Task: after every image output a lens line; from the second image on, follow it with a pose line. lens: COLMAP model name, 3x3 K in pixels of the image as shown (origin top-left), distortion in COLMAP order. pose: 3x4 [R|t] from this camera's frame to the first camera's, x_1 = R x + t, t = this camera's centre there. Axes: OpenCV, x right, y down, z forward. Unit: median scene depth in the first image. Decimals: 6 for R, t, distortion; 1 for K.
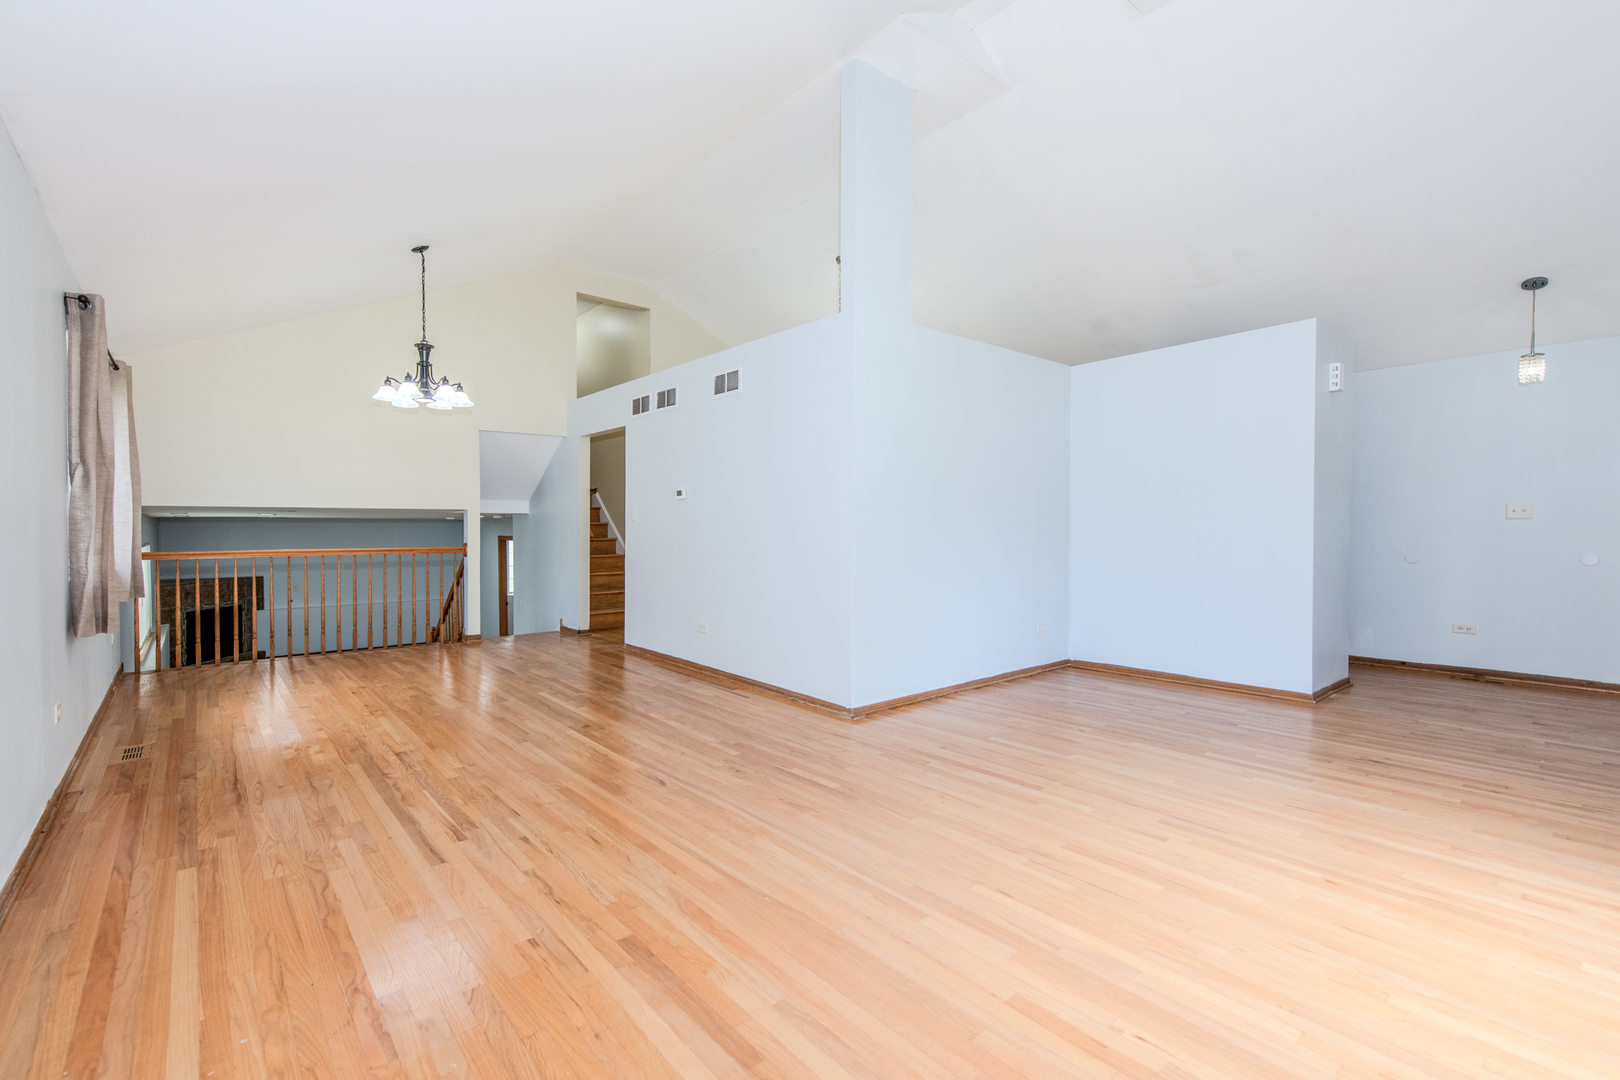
lens RADIAL K [[654.5, 0, 808.8], [0, 654.5, 532.0], [0, 0, 1]] dist [0.001834, -0.000173]
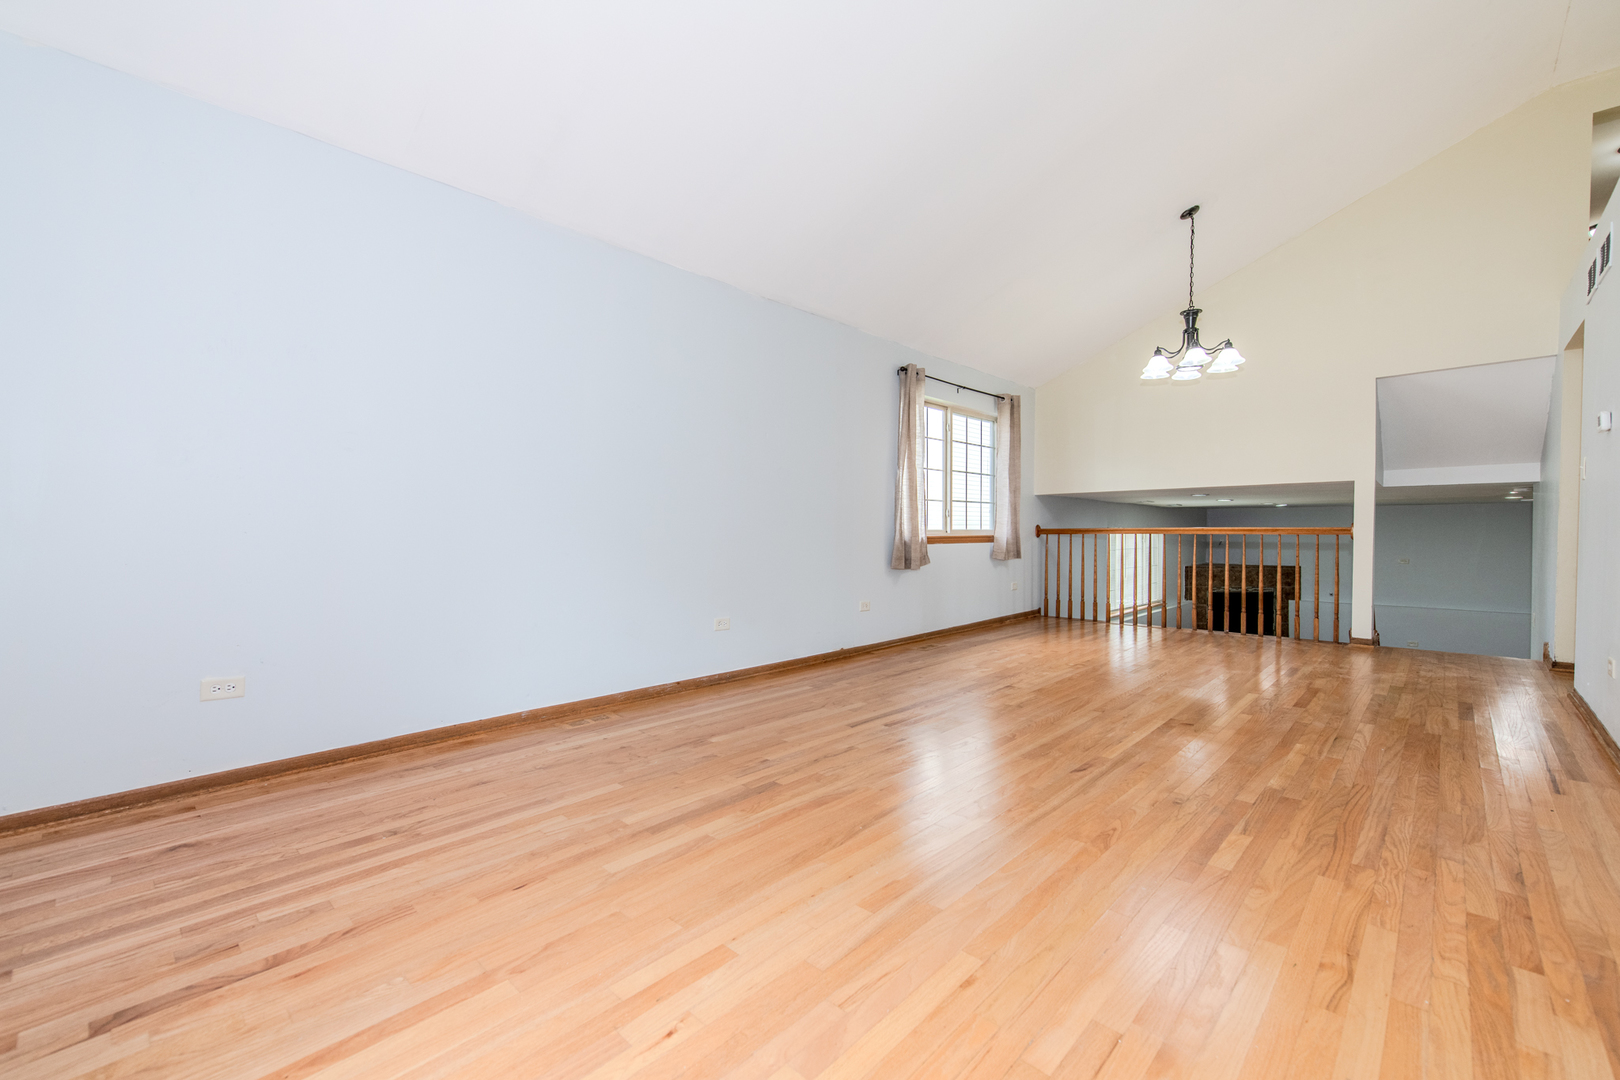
lens RADIAL K [[750.8, 0, 810.0], [0, 750.8, 540.0], [0, 0, 1]] dist [0.003564, 0.000223]
pose [[0.099986, 0.007500, -0.994961, 0.667070], [0.001497, 0.999969, 0.007689, 0.059790], [0.994988, -0.002258, 0.099972, 0.488843]]
